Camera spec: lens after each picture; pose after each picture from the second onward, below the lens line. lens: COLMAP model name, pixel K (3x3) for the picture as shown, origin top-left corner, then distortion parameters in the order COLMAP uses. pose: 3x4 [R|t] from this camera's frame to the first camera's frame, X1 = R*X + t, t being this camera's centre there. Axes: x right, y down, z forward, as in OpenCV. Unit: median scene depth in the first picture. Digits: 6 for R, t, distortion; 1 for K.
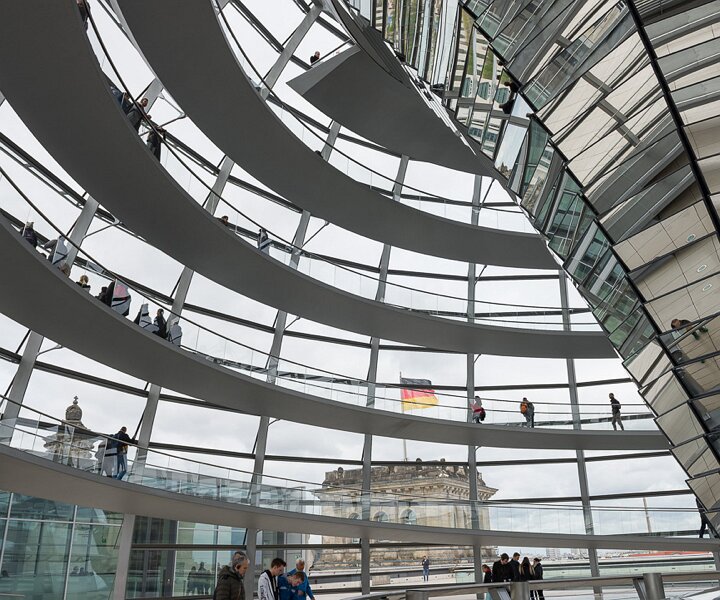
lens RADIAL K [[630.4, 0, 360.0], [0, 630.4, 300.0], [0, 0, 1]] dist [-0.023907, -0.028998]
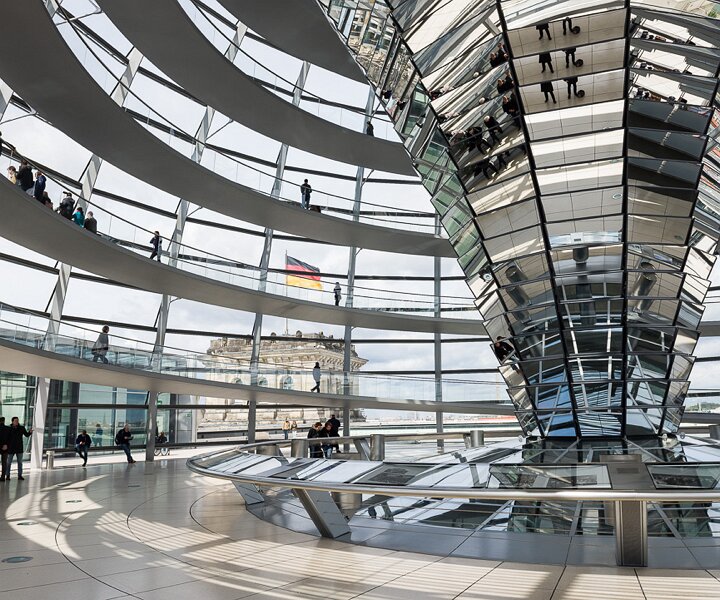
lens RADIAL K [[630.4, 0, 360.0], [0, 630.4, 300.0], [0, 0, 1]] dist [-0.023907, -0.028998]
pose [[0.981142, 0.042620, 0.188532, -0.023504], [-0.079745, 0.977762, 0.193964, -0.044572], [-0.176073, -0.205340, 0.962722, -0.118791]]
